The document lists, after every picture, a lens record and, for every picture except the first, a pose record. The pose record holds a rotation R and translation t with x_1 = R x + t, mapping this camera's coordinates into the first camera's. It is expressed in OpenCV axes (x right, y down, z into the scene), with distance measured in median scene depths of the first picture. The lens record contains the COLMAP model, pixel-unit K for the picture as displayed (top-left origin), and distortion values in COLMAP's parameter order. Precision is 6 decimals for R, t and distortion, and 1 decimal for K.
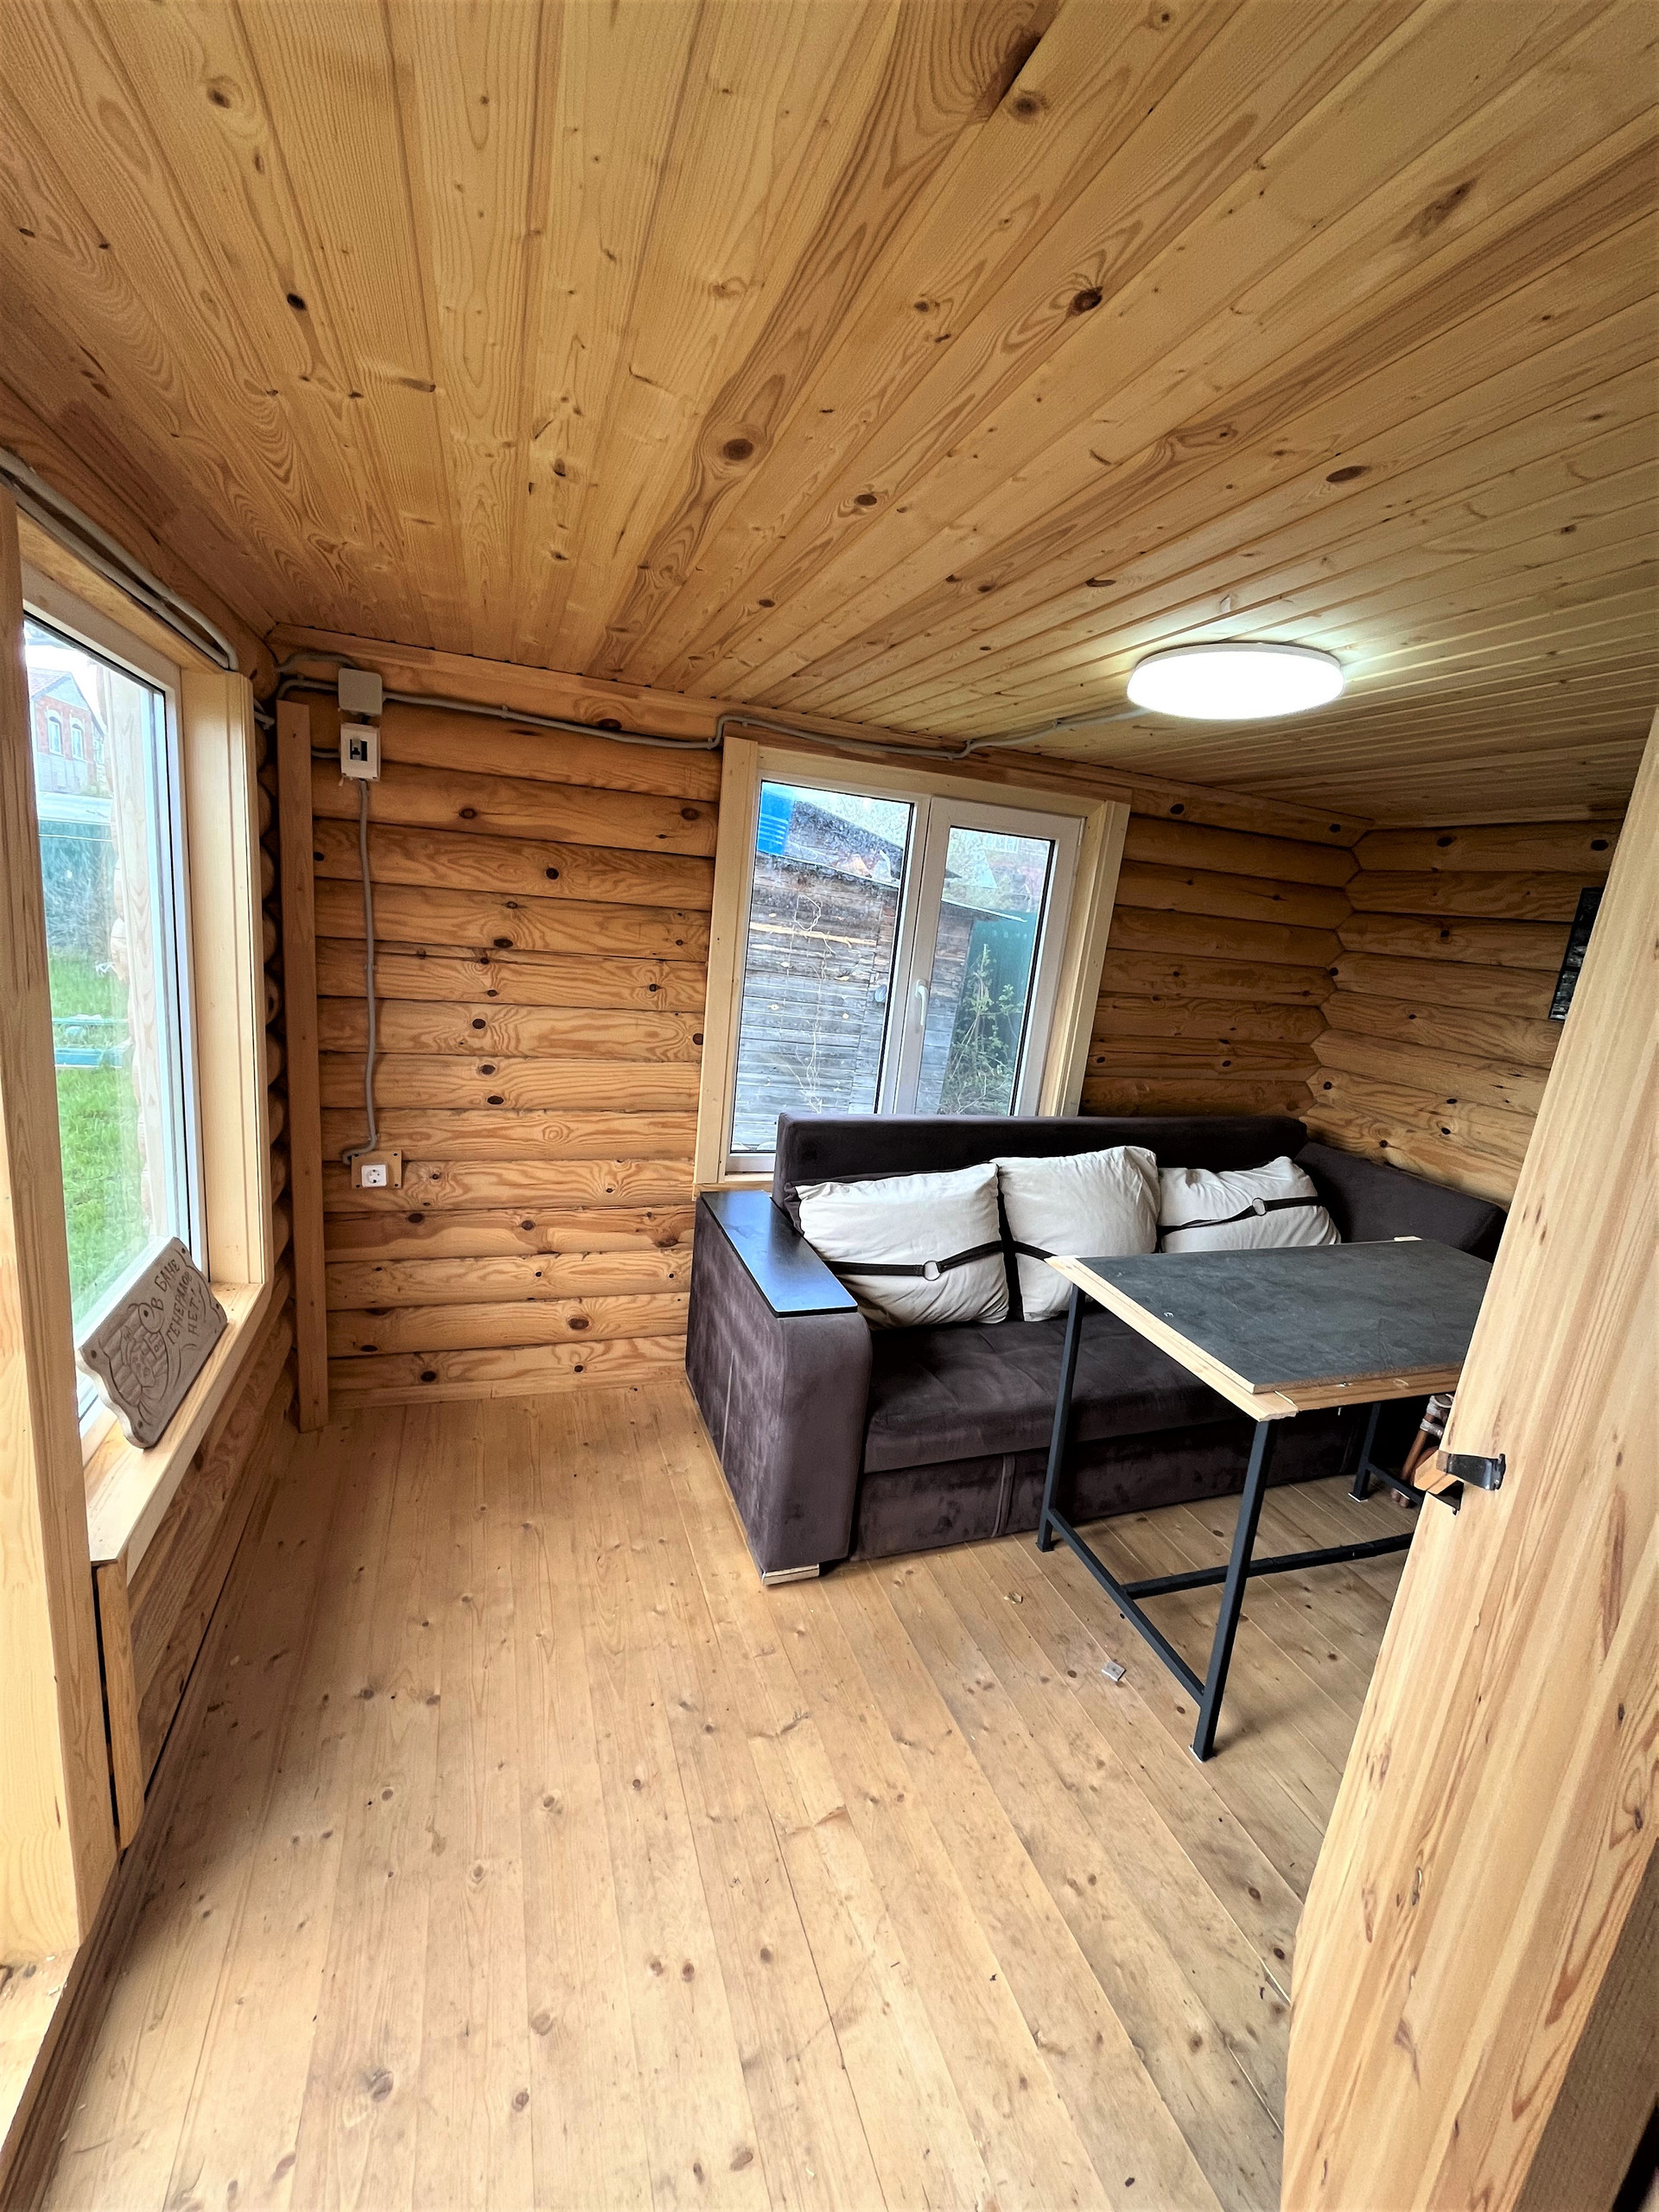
lens RADIAL K [[894.9, 0, 826.6], [0, 894.9, 1098.8], [0, 0, 1]] dist [-0.001004, -0.000637]
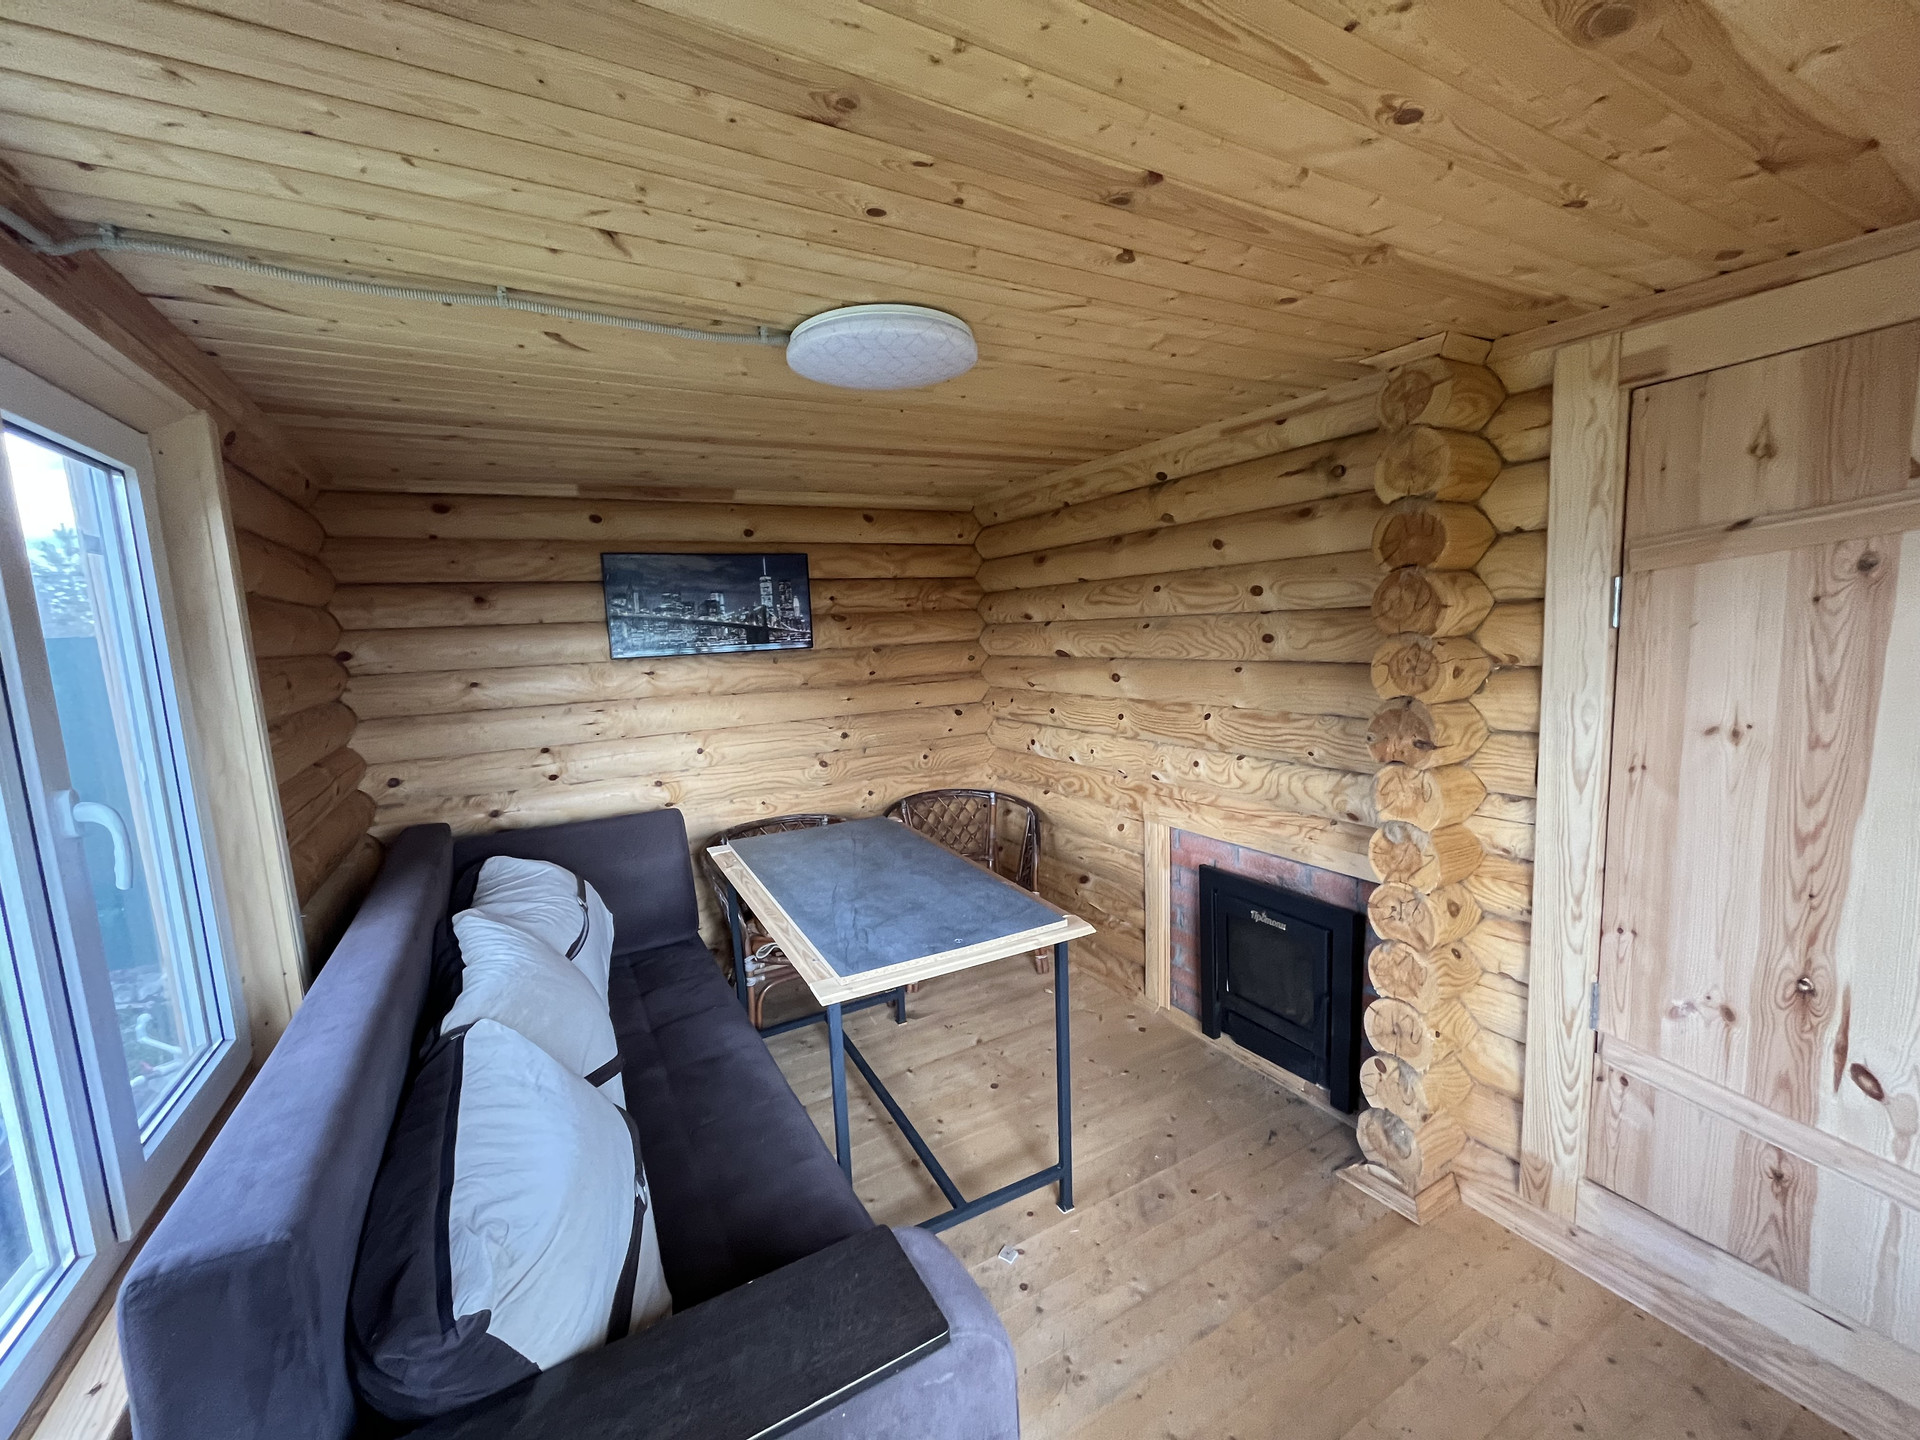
lens RADIAL K [[776.8, 0, 952.3], [0, 776.8, 726.2], [0, 0, 1]] dist [-0.001004, -0.000637]
pose [[-0.164143, -0.221003, 0.961361, -0.332307], [0.239205, 0.936574, 0.256147, -0.175857], [-0.956994, 0.272007, -0.100867, 0.731456]]
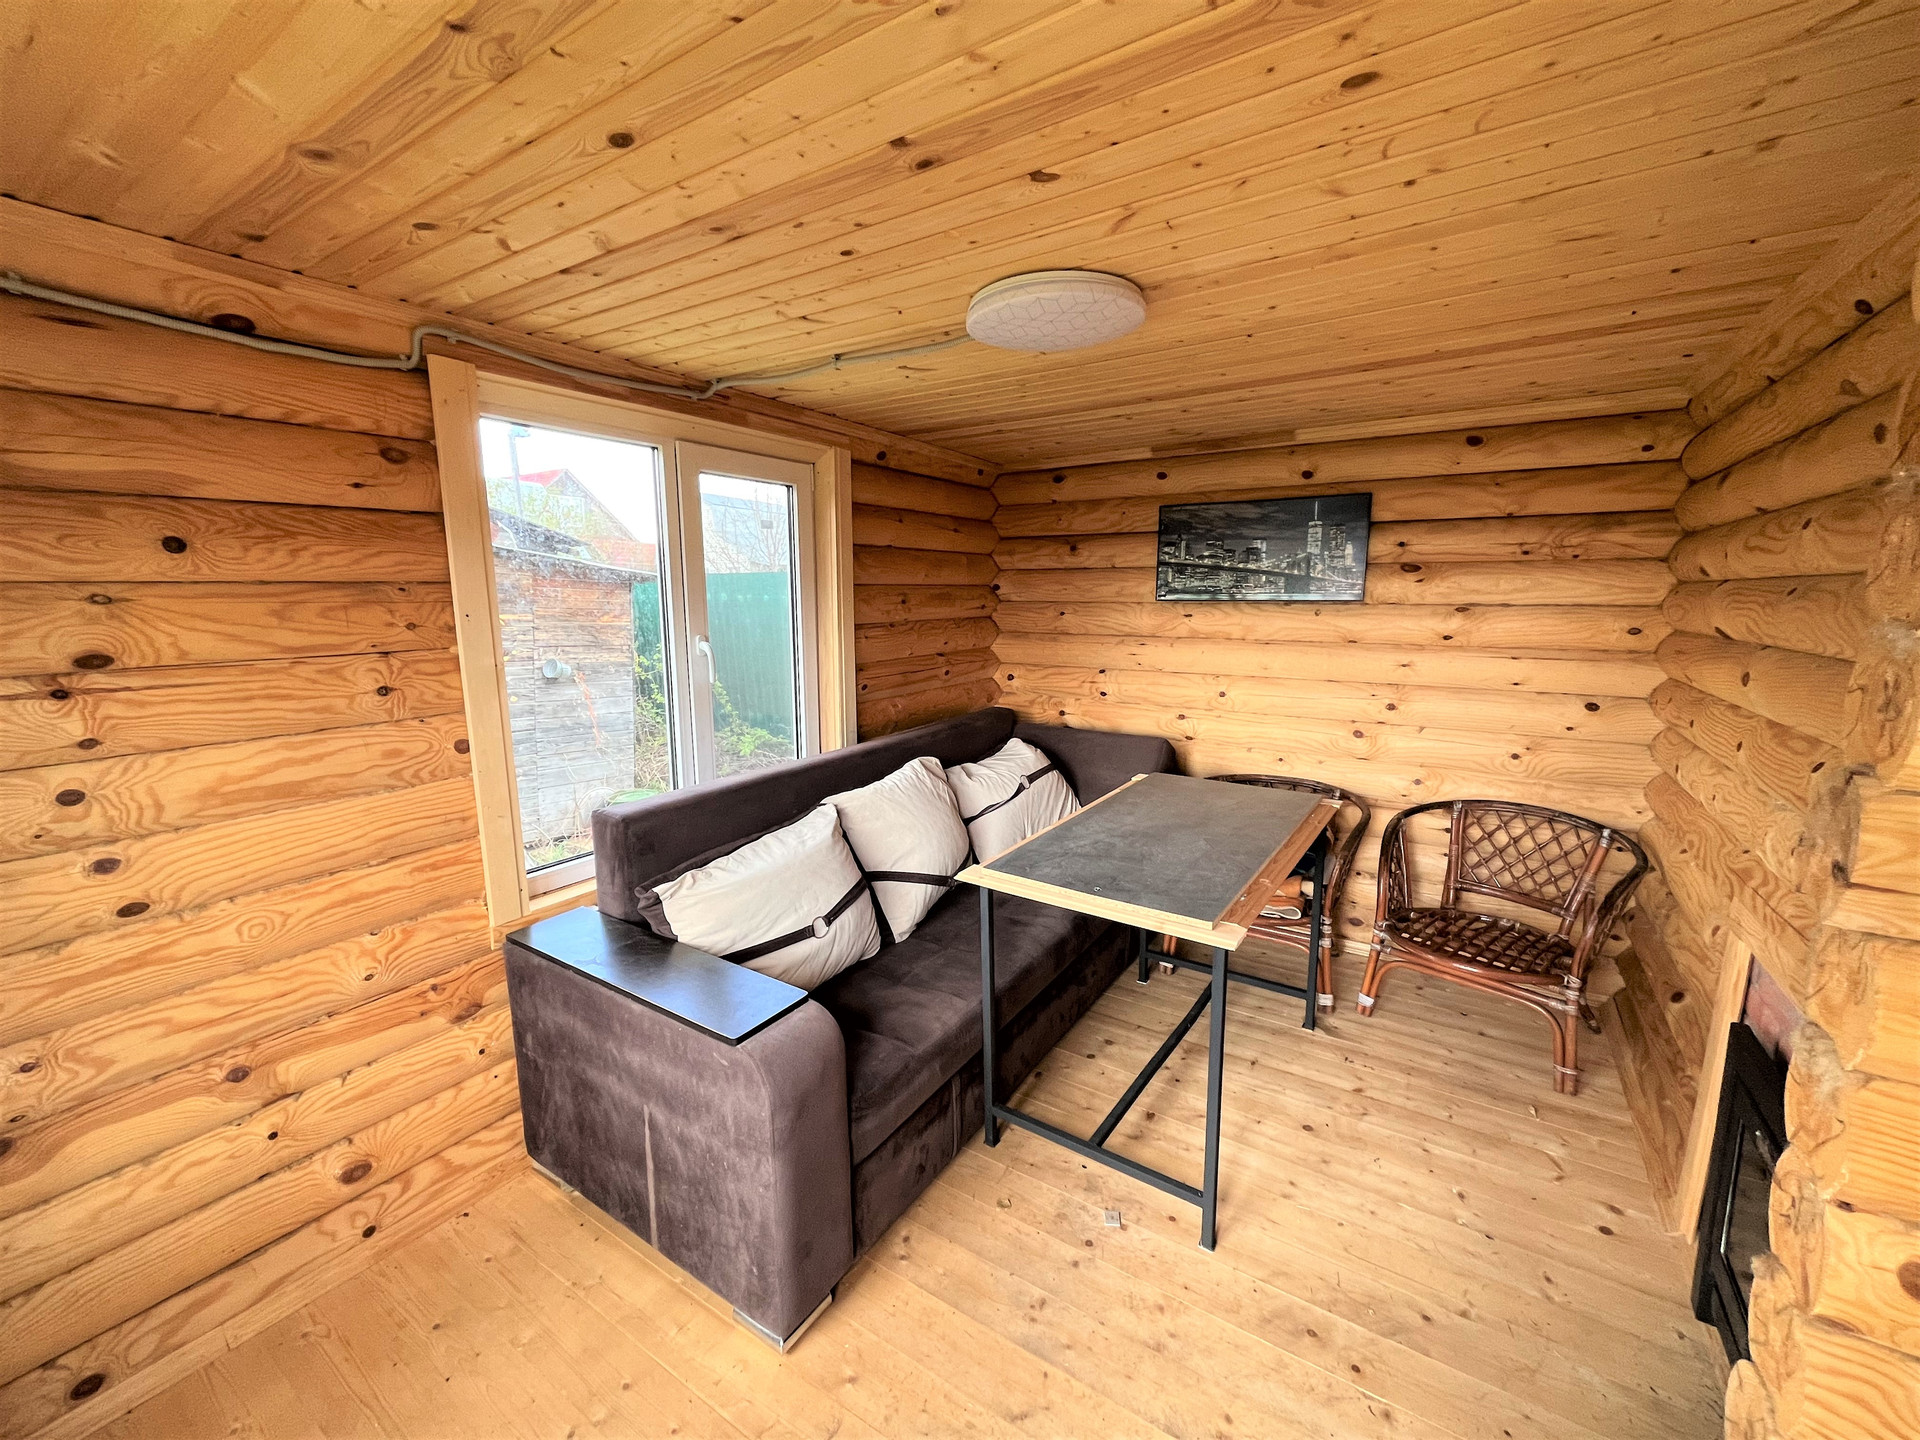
lens RADIAL K [[776.8, 0, 951.9], [0, 776.8, 726.5], [0, 0, 1]] dist [-0.001004, -0.000637]
pose [[0.797742, -0.202557, 0.567960, -0.189040], [0.209175, 0.976363, 0.054408, -0.032279], [-0.565556, 0.075400, 0.821256, 0.210298]]
